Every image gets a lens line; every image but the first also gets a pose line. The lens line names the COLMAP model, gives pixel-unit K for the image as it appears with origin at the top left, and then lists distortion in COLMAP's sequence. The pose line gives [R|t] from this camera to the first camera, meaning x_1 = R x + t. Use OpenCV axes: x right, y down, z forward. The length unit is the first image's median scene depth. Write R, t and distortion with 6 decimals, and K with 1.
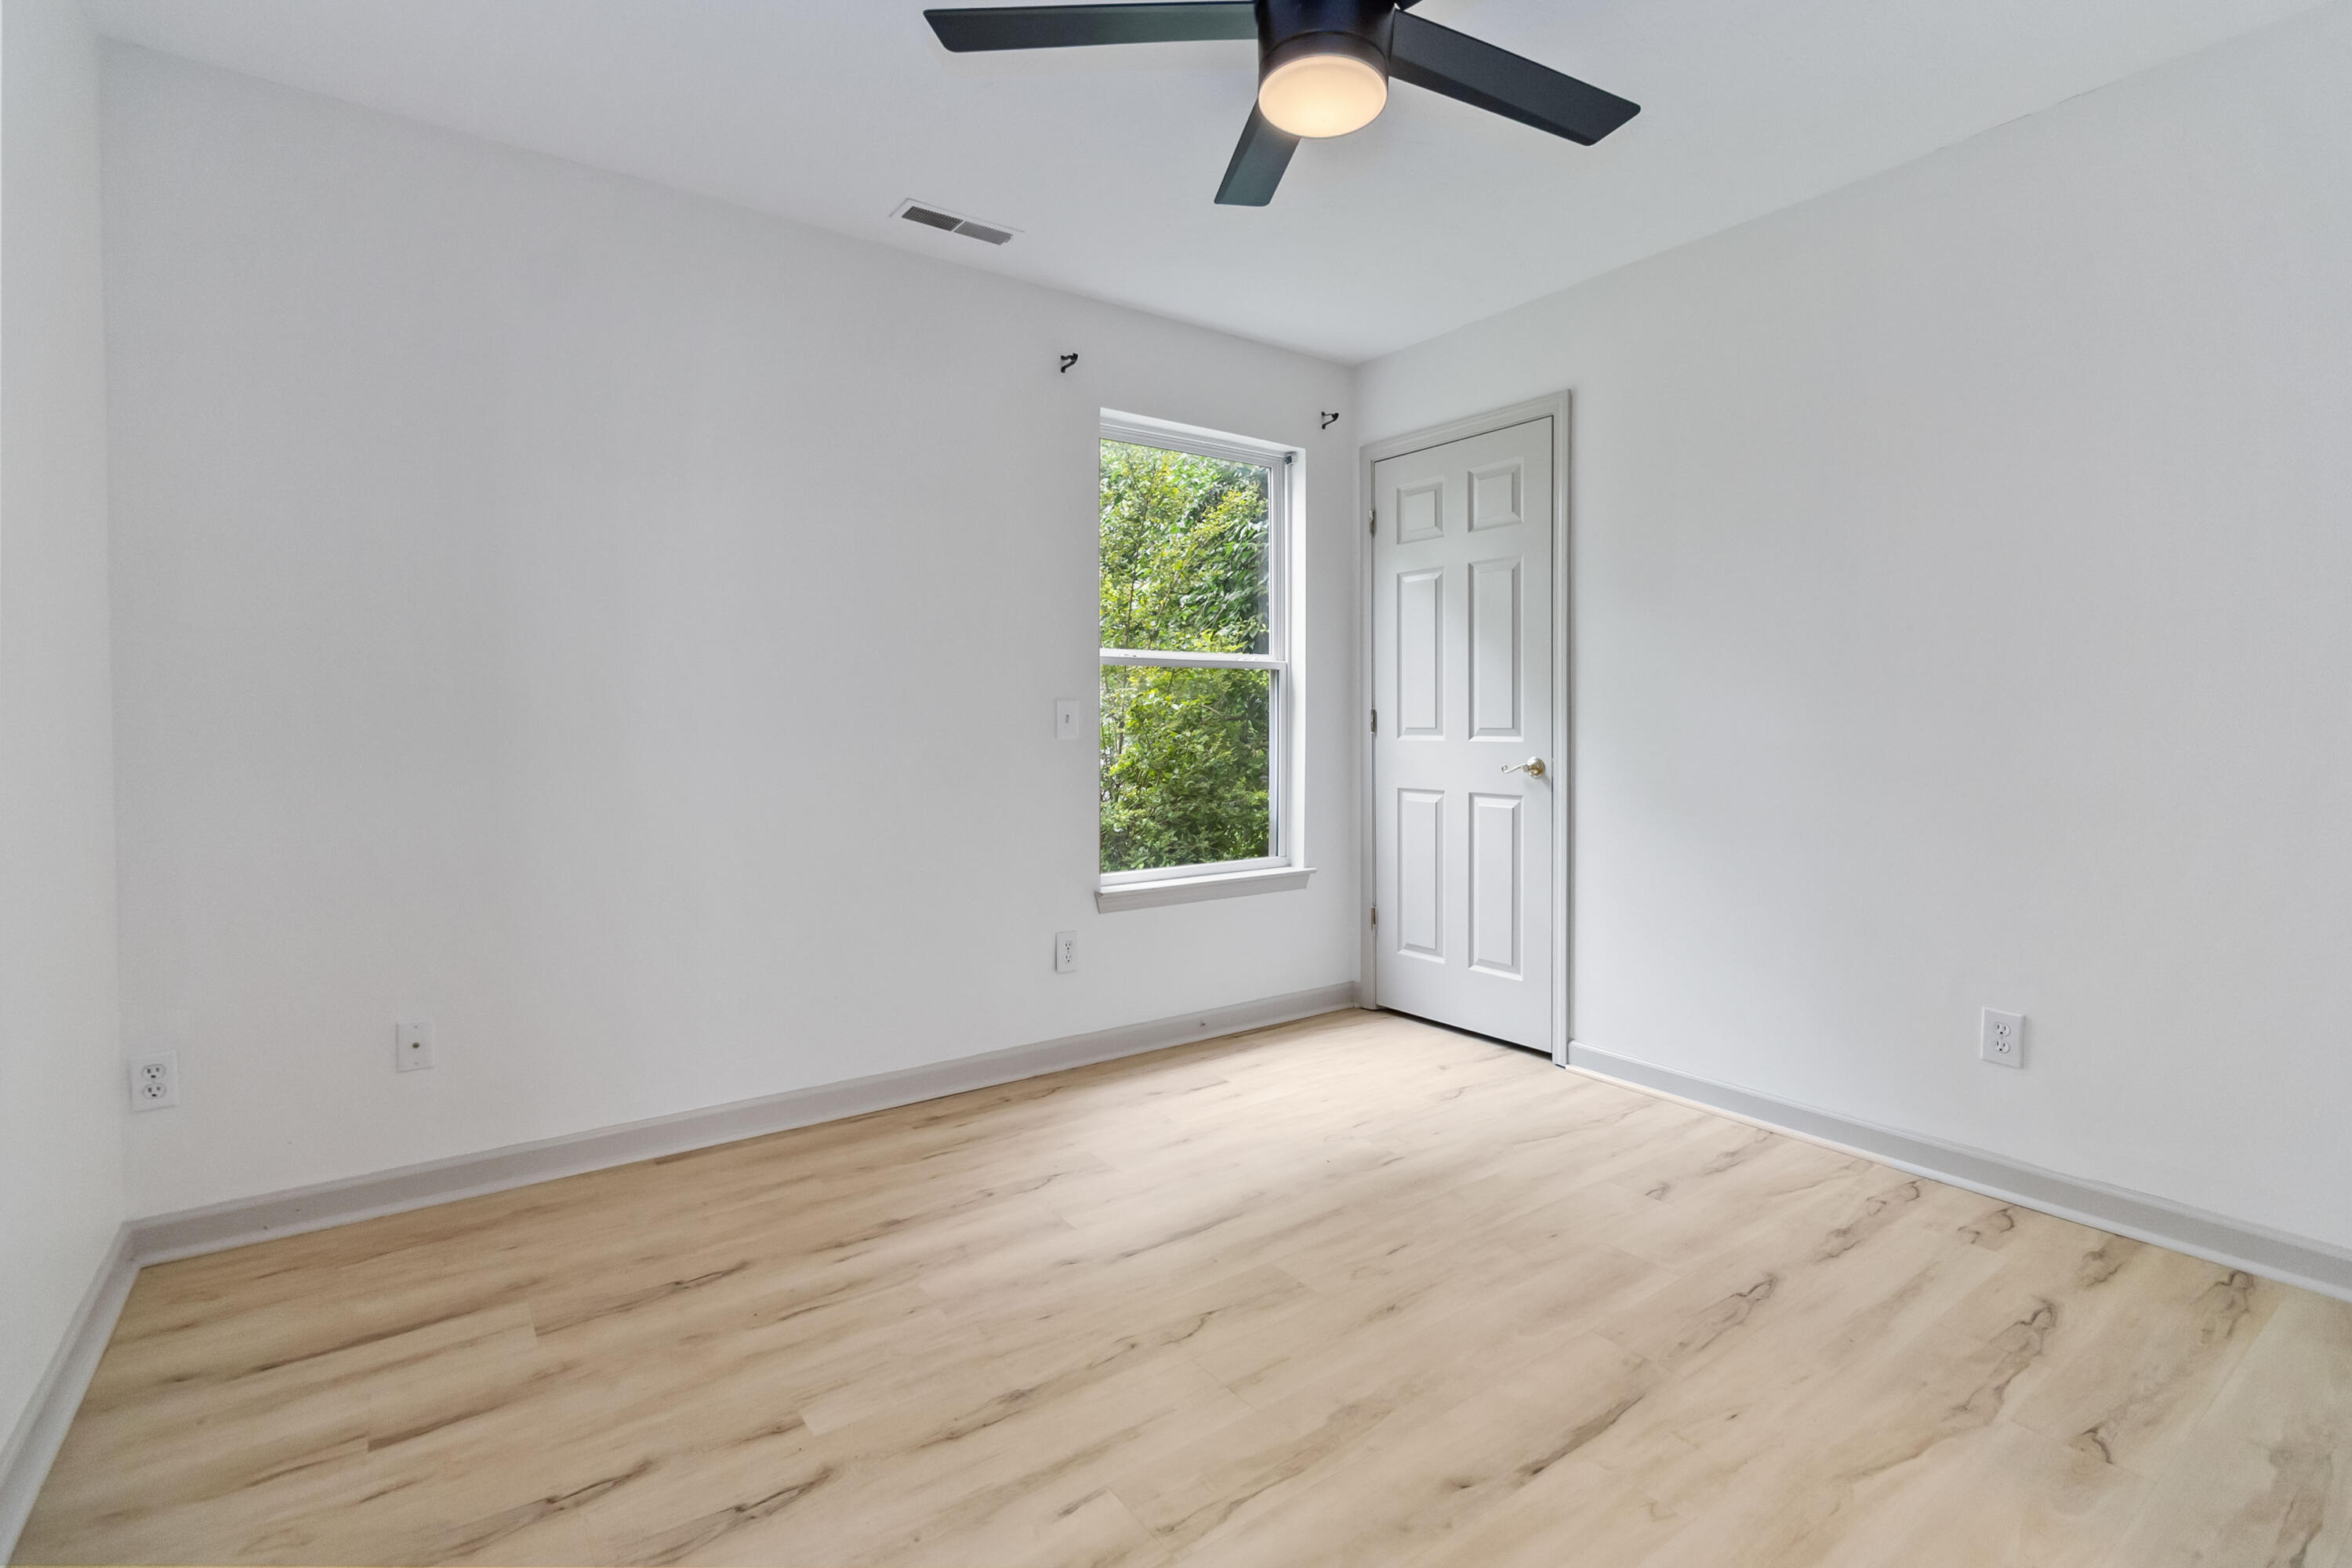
lens RADIAL K [[1097.6, 0, 1223.4], [0, 1097.6, 755.0], [0, 0, 1]] dist [-0.001331, 0.000104]
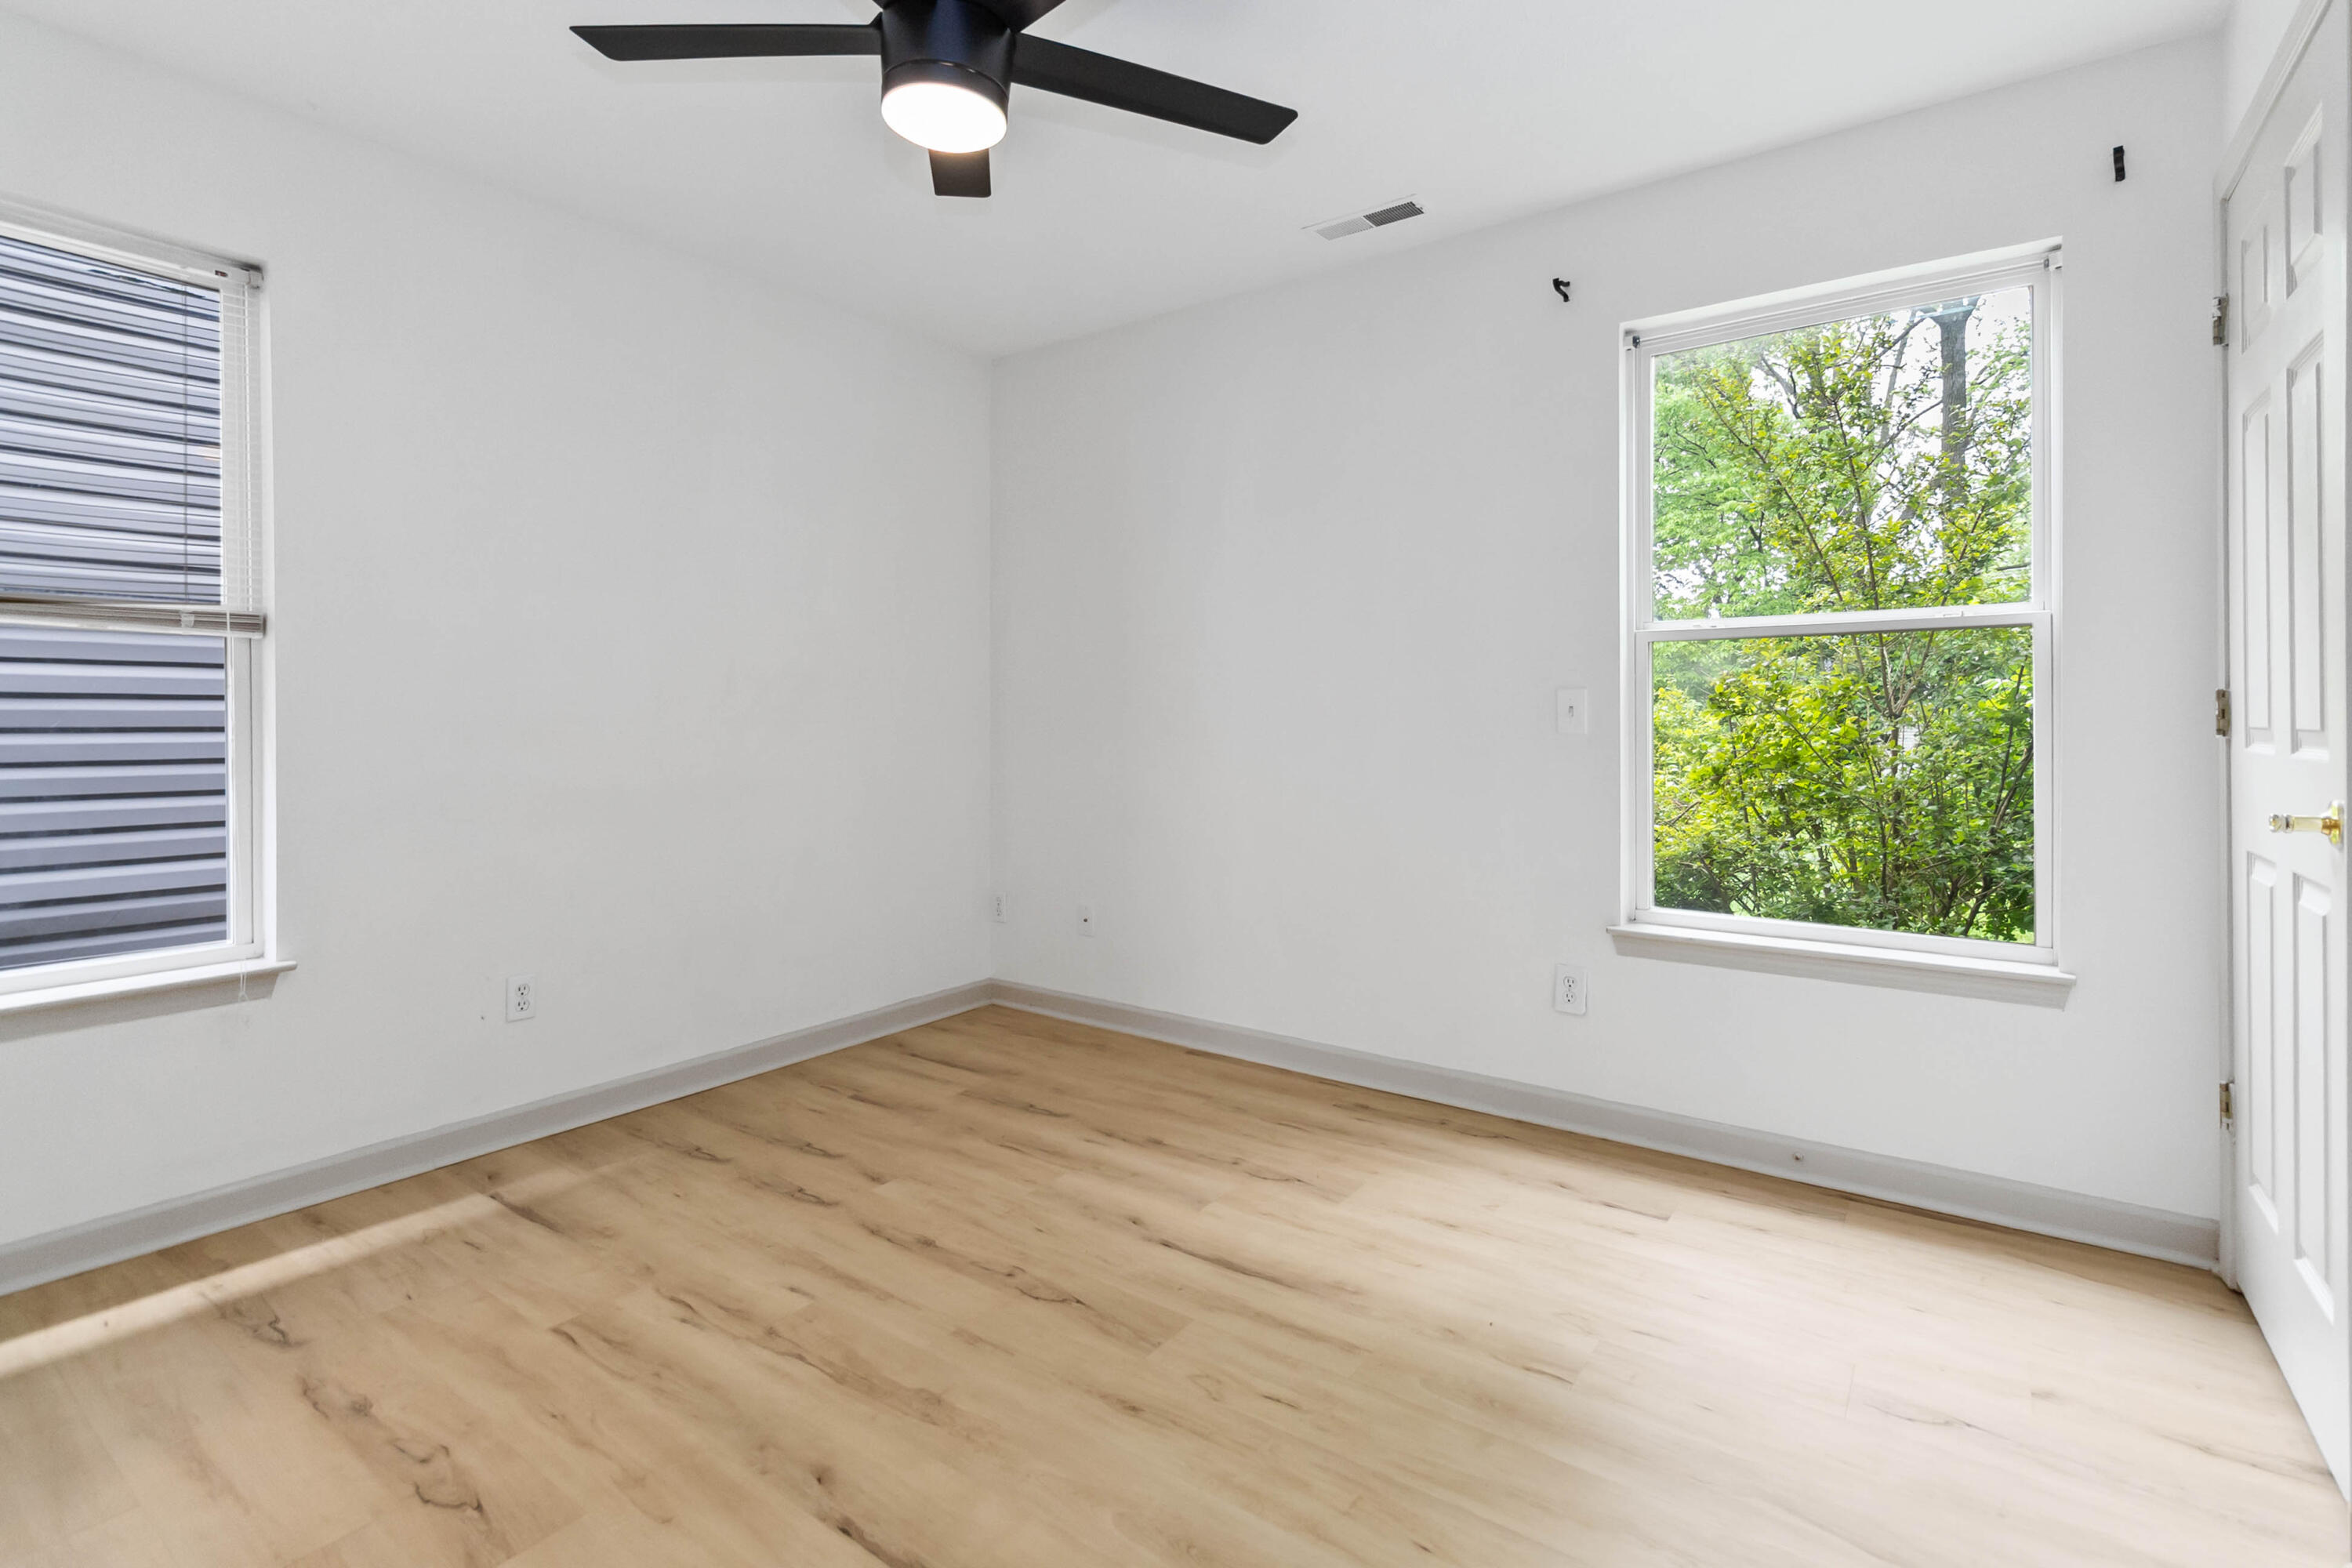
lens RADIAL K [[1103.6, 0, 1130.1], [0, 1103.6, 724.8], [0, 0, 1]] dist [-0.001407, 0.000310]
pose [[0.274611, 0.010257, -0.961501, 0.860568], [-0.027901, 0.999607, 0.002695, -0.022715], [0.961150, 0.026087, 0.274790, 0.668188]]
